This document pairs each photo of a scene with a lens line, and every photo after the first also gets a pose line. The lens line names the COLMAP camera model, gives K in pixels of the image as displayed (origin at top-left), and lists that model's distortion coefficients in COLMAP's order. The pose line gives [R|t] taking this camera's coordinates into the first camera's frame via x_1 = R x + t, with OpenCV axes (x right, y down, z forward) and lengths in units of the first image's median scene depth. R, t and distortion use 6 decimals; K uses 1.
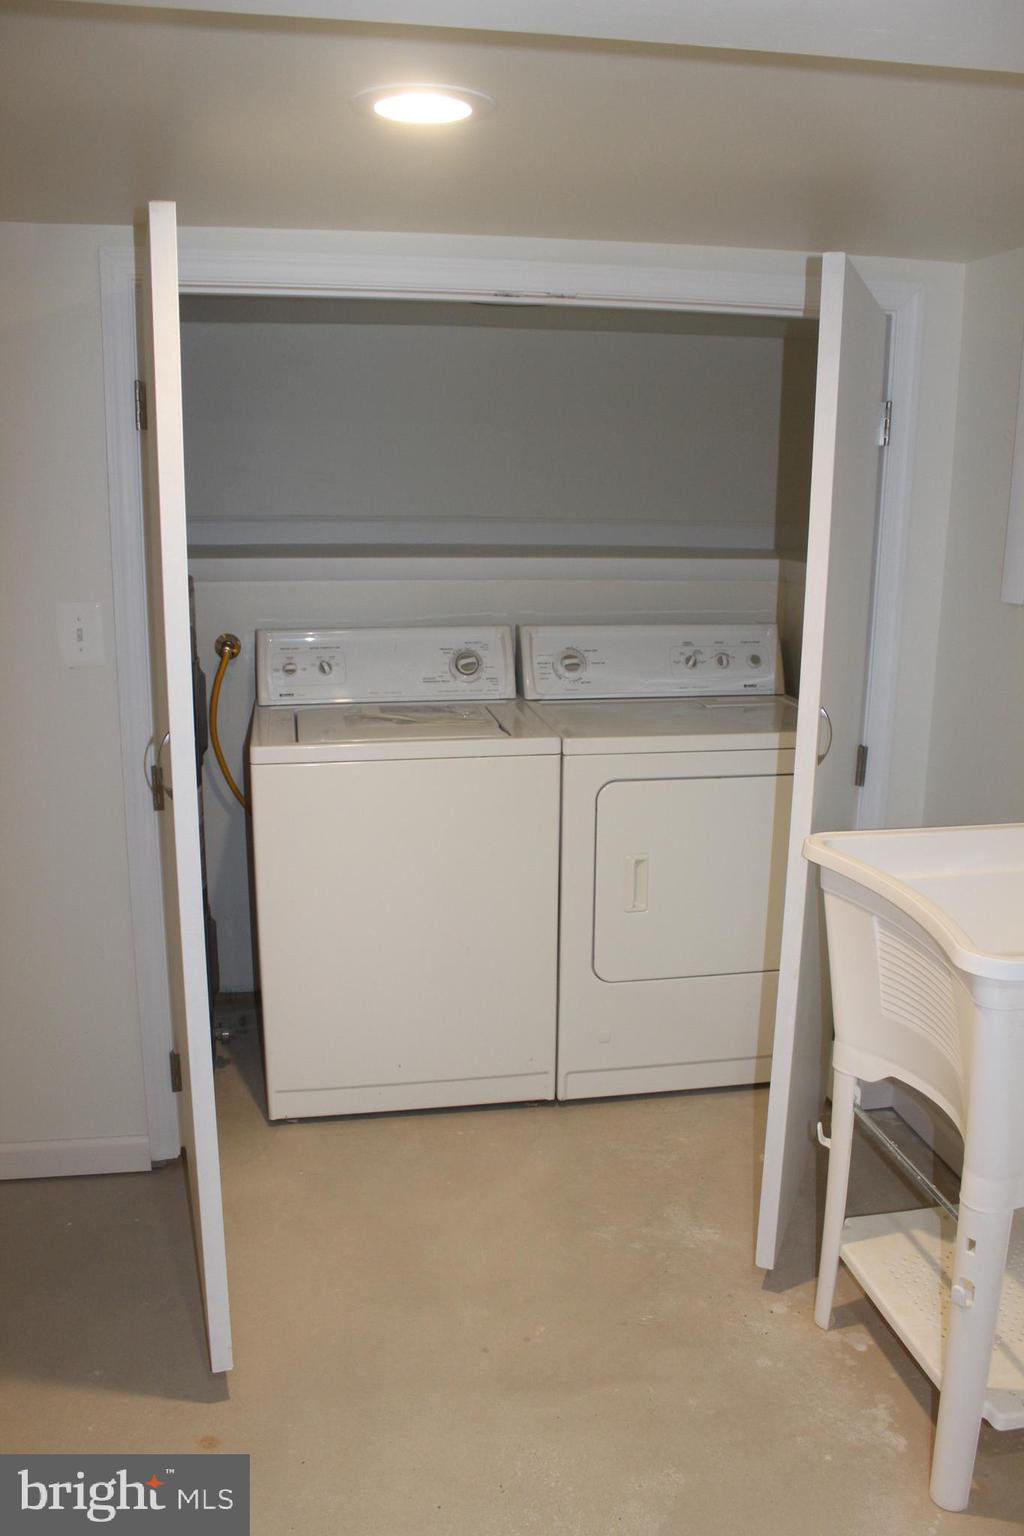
lens RADIAL K [[1290.1, 0, 510.9], [0, 1290.1, 771.7], [0, 0, 1]] dist [-0.012916, 0.025350]
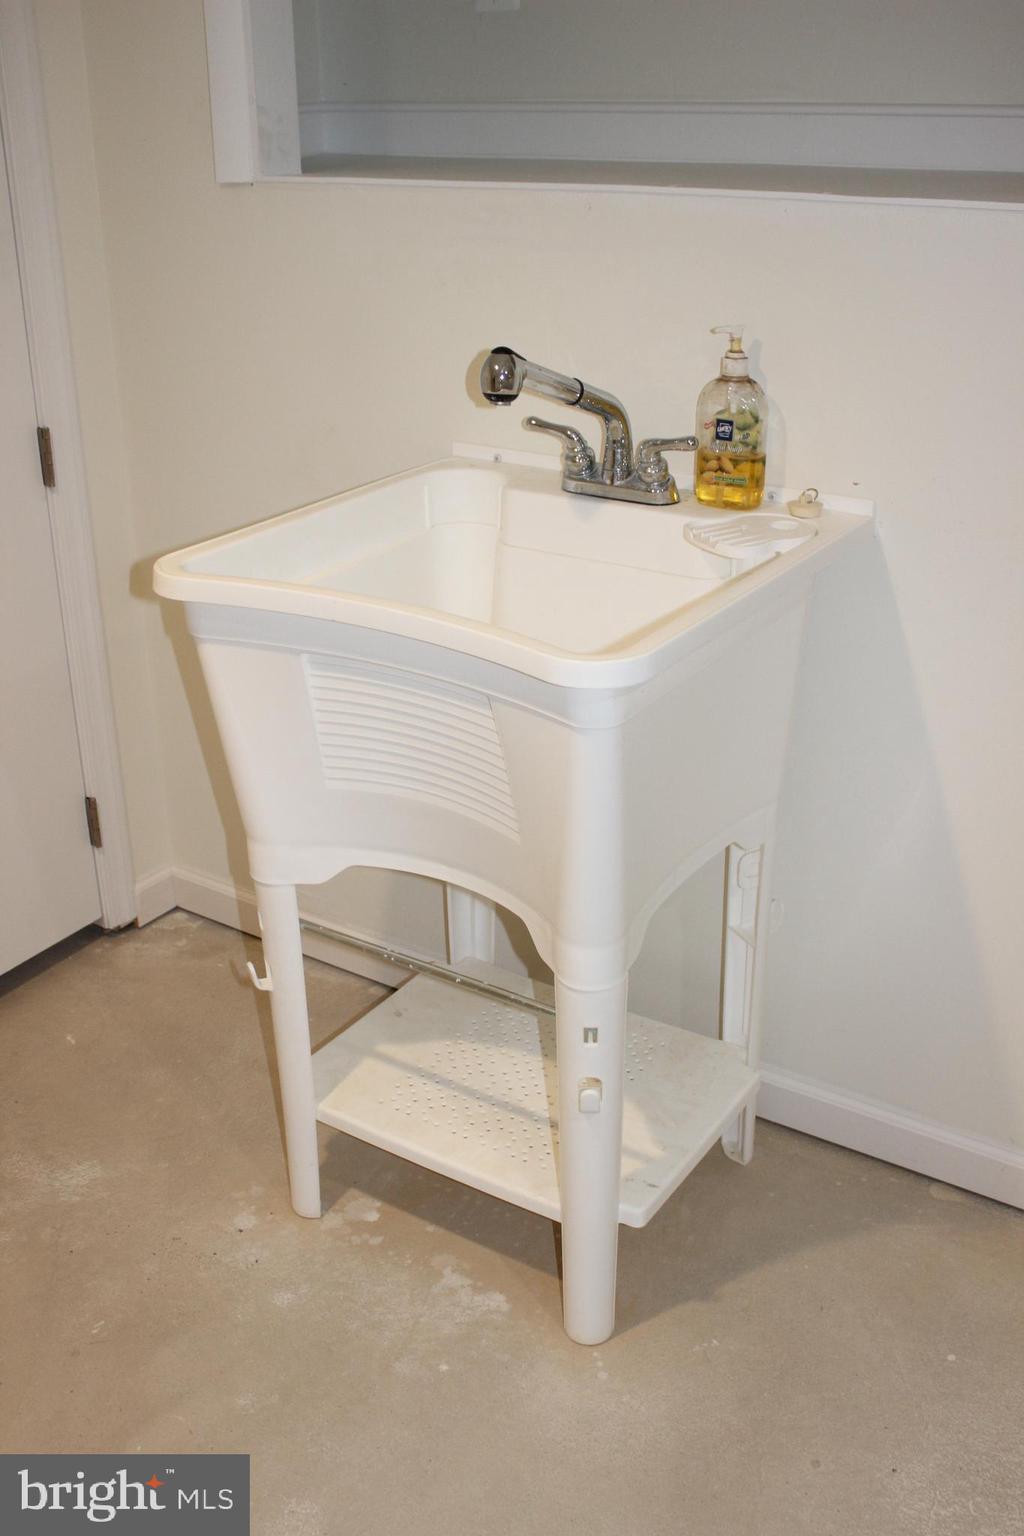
lens RADIAL K [[1624.4, 0, 511.6], [0, 1624.4, 762.4], [0, 0, 1]] dist [-0.063641, 0.000000]
pose [[0.703615, -0.299725, 0.644275, -0.203164], [0.170124, 0.951374, 0.256798, -0.034426], [-0.689916, -0.071080, 0.720392, 0.287872]]
